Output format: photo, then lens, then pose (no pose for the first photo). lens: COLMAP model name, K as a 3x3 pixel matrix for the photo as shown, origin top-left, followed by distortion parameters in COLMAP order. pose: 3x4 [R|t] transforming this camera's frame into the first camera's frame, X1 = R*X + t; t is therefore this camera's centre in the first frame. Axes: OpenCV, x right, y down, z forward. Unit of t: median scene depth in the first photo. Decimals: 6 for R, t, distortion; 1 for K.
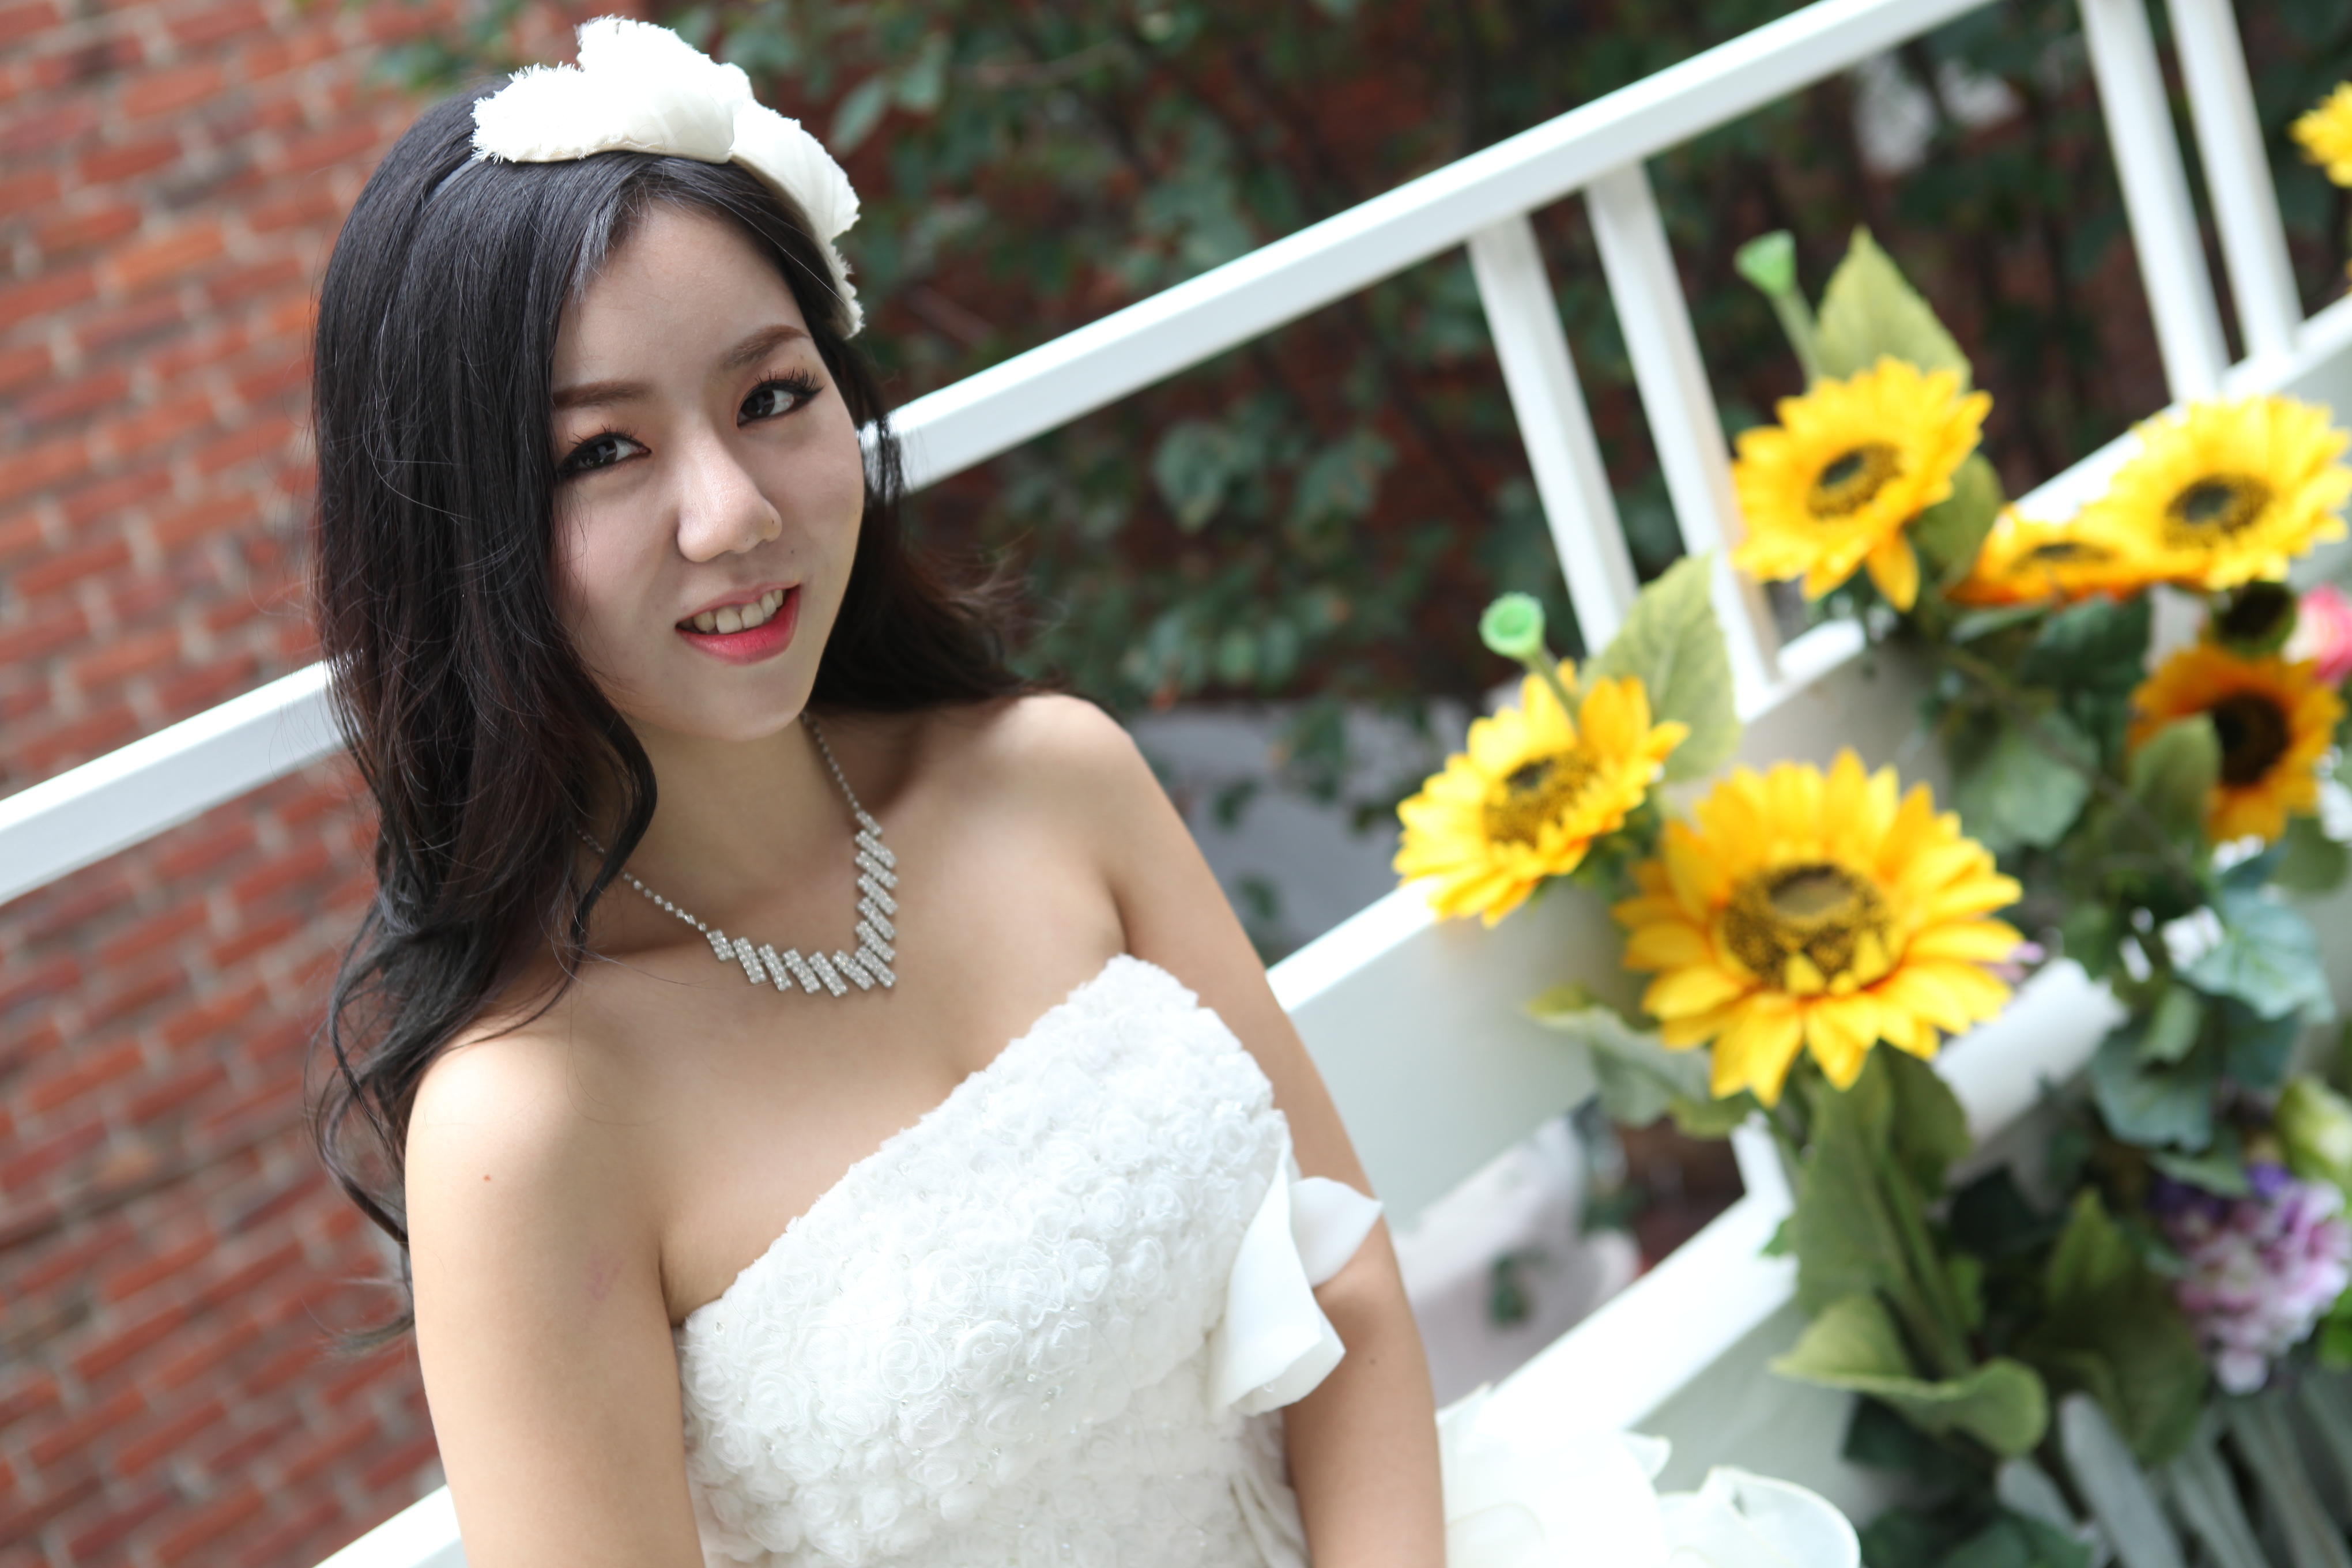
lens RADIAL K [[3017.2, 0, 1123.2], [0, 3017.2, 775.0], [0, 0, 1]] dist [0.026678, 0.000000]
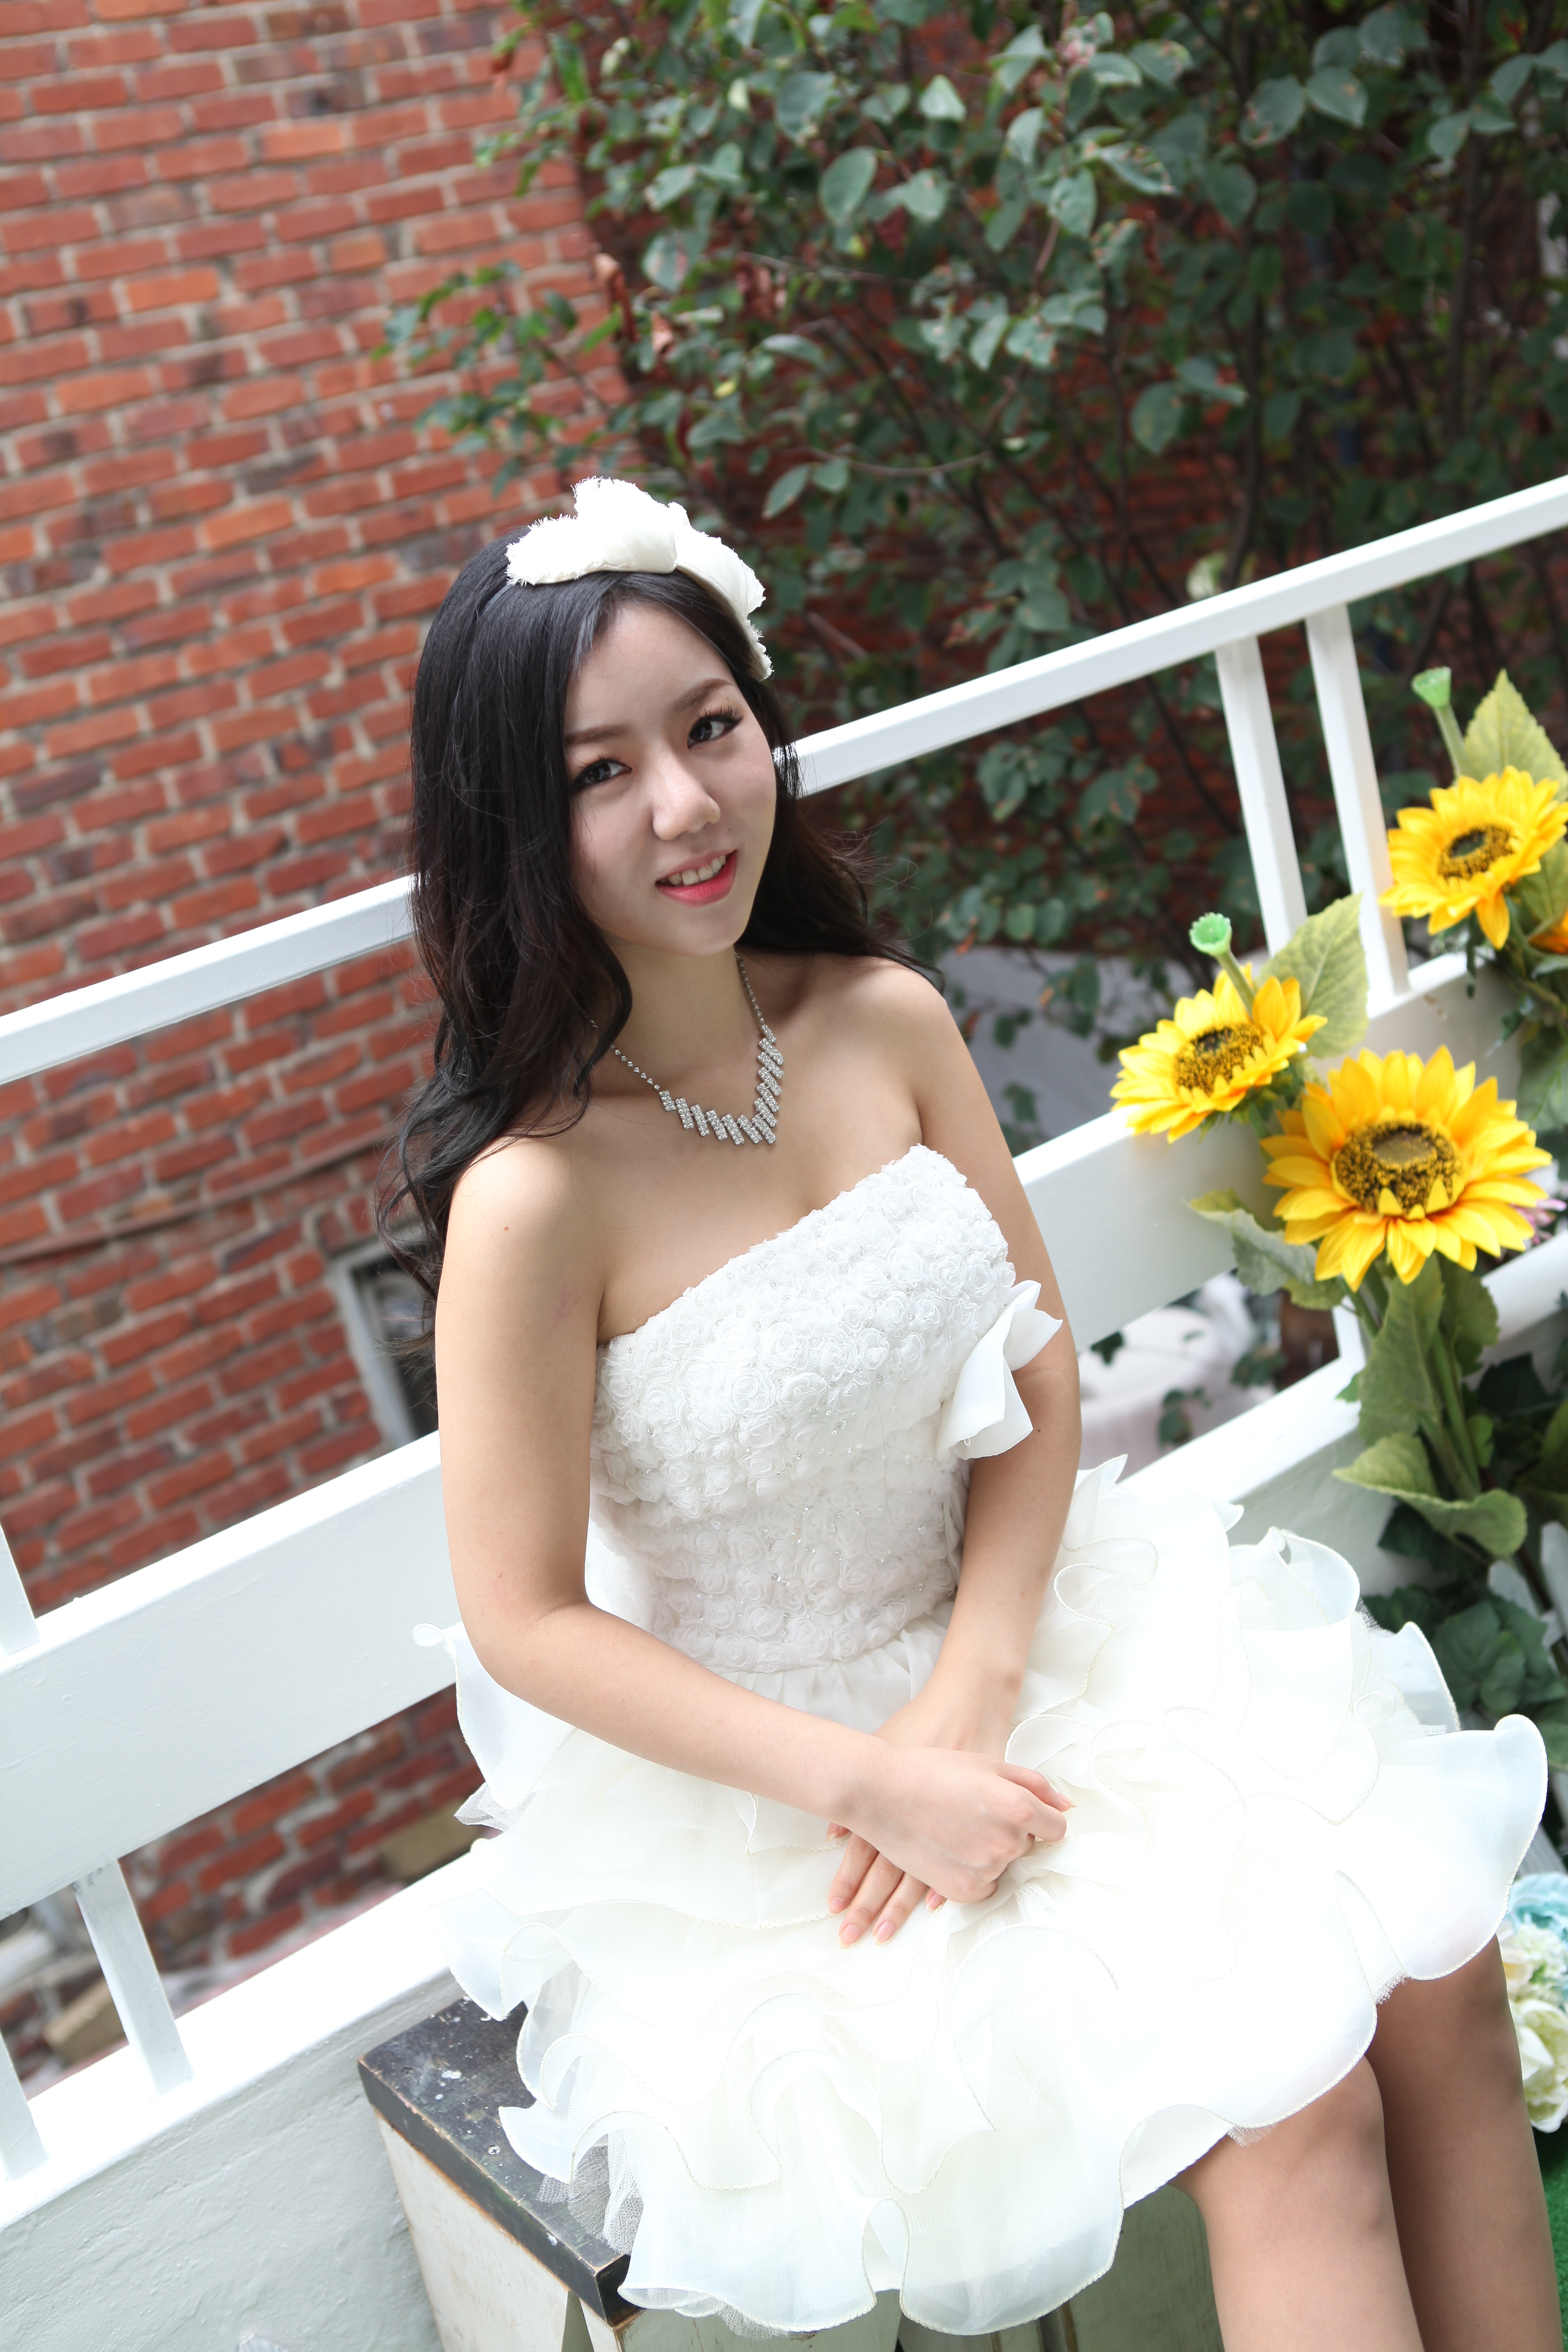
lens RADIAL K [[2567.2, 0, 817.8], [0, 2567.2, 1119.6], [0, 0, 1]] dist [-0.023225, 0.000000]
pose [[0.993372, 0.107983, -0.039397, 0.002950], [-0.105440, 0.992506, 0.061752, -0.016857], [0.045770, -0.057189, 0.997314, -0.188438]]
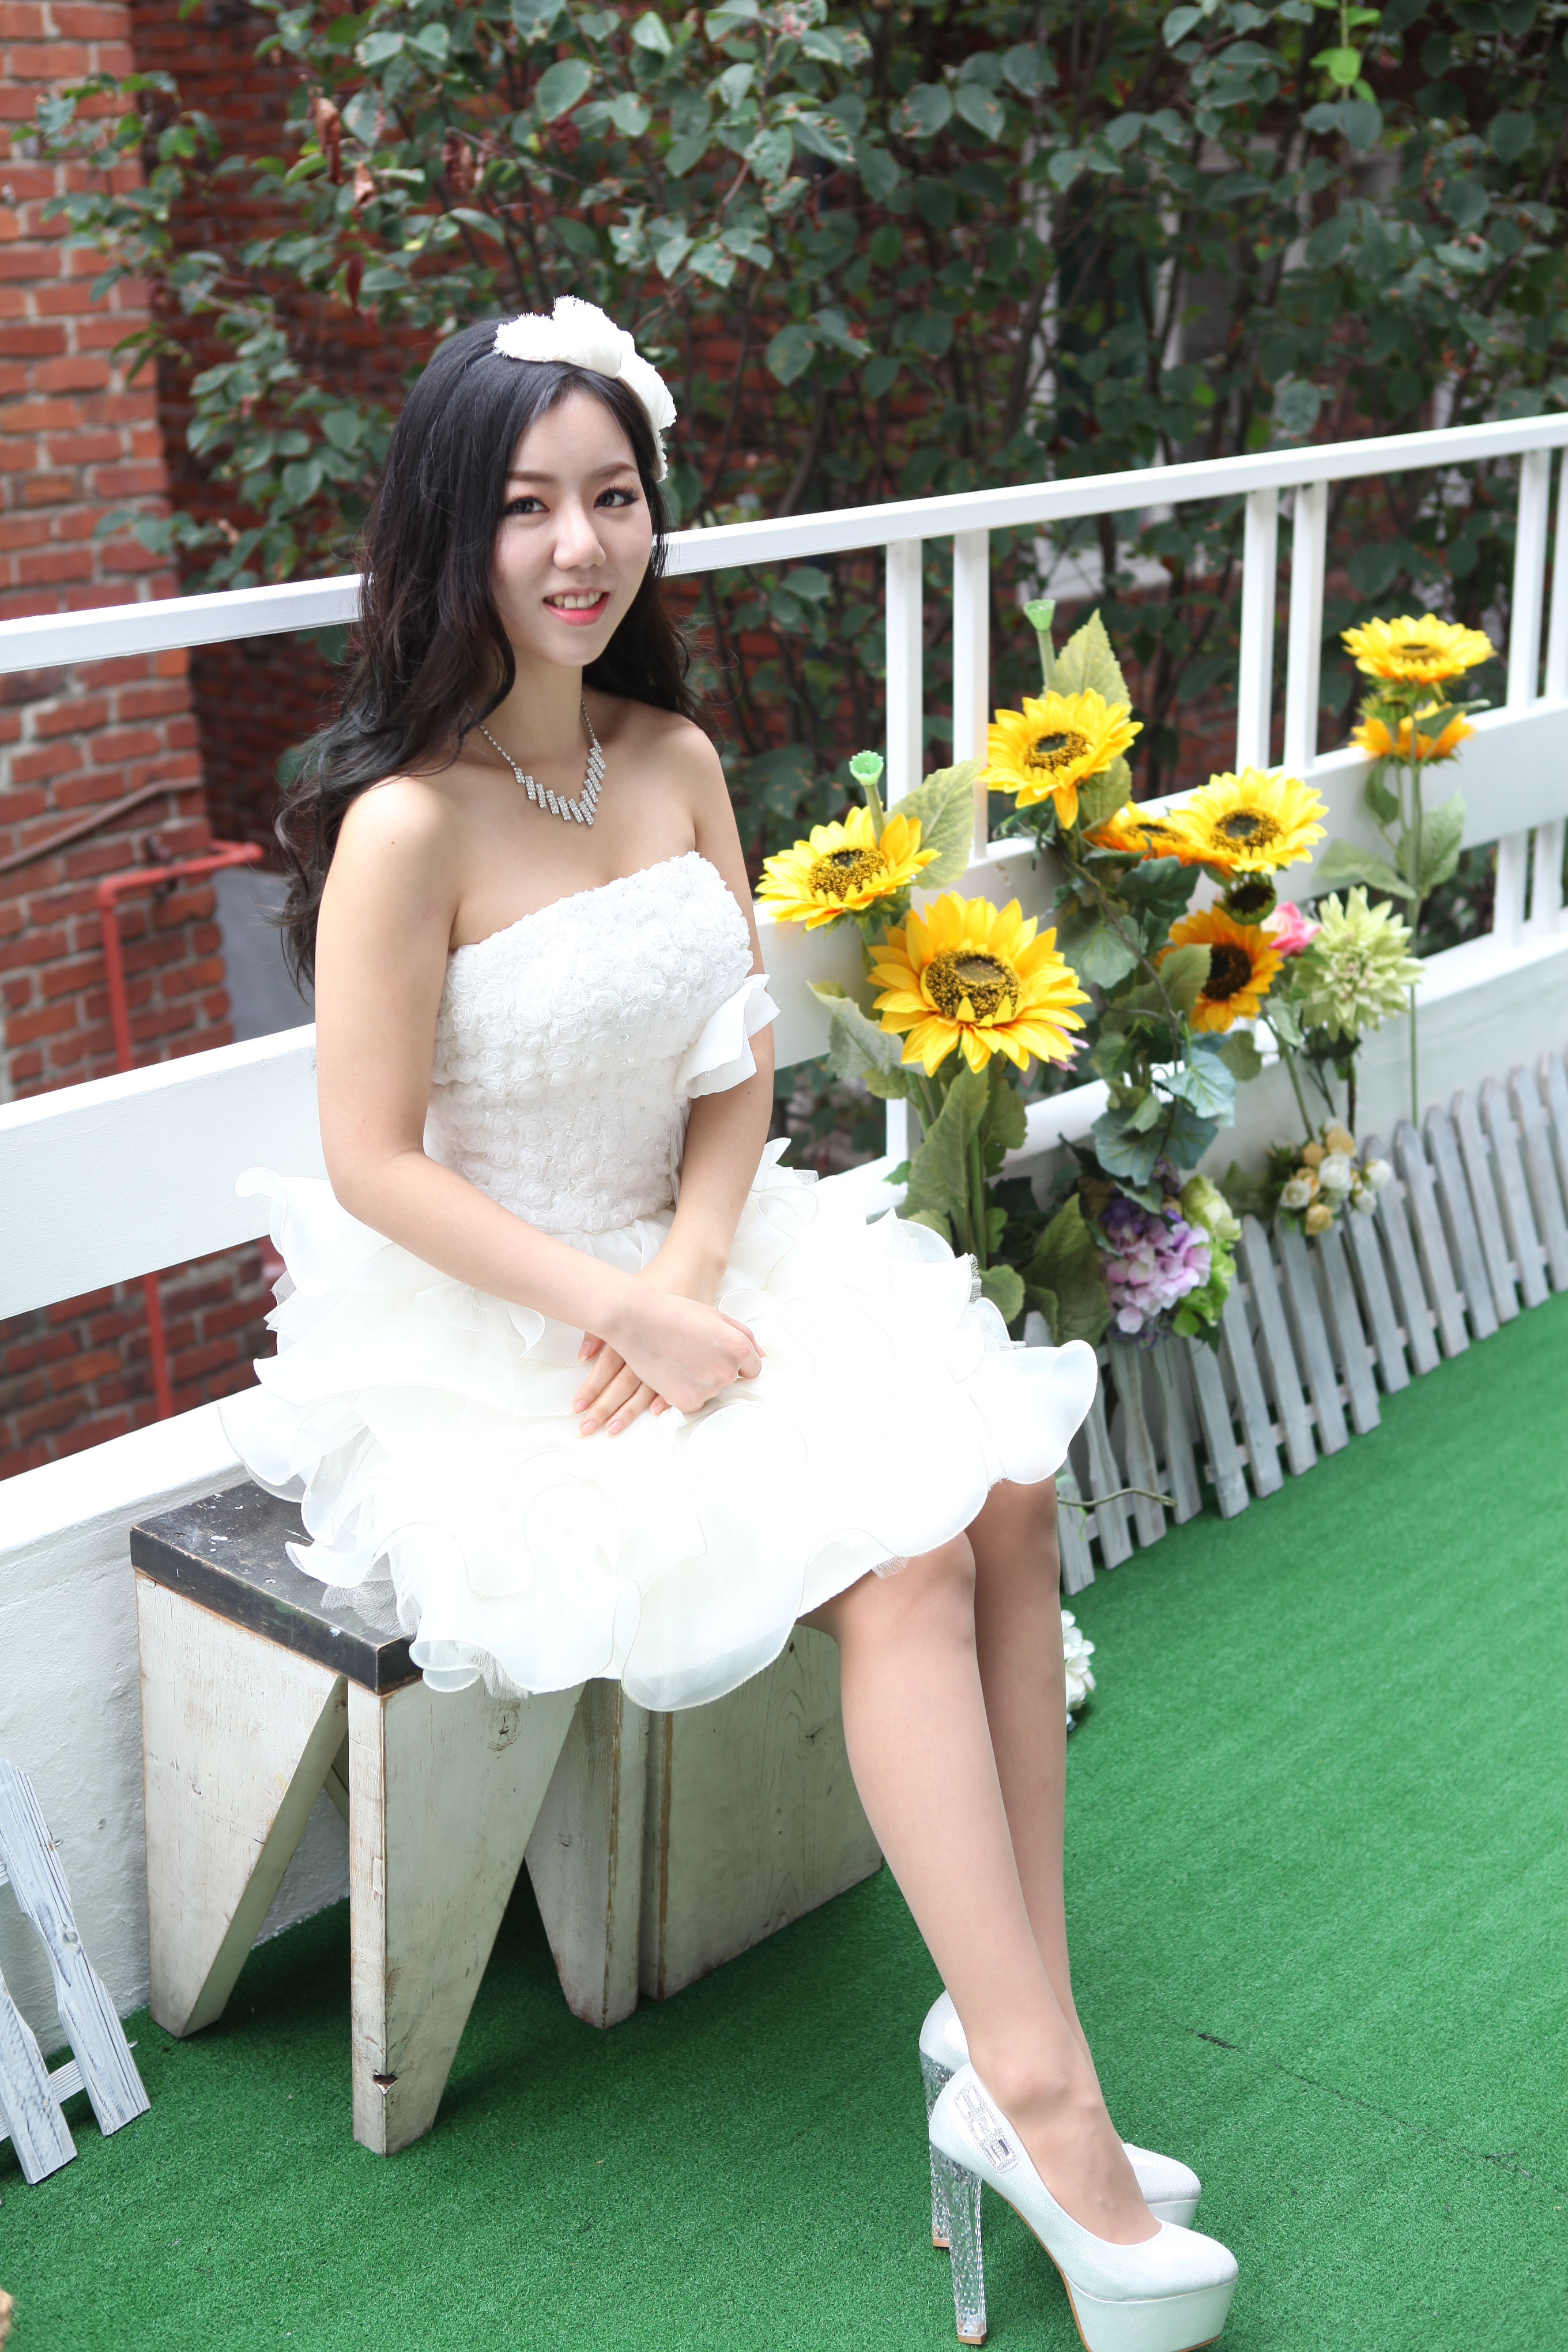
lens RADIAL K [[3026.2, 0, 779.6], [0, 3026.2, 1156.5], [0, 0, 1]] dist [0.007847, 0.000000]
pose [[0.942303, 0.248165, 0.224676, -0.228211], [-0.252839, 0.967474, -0.008200, 0.175588], [-0.219403, -0.049080, 0.974399, -0.626321]]
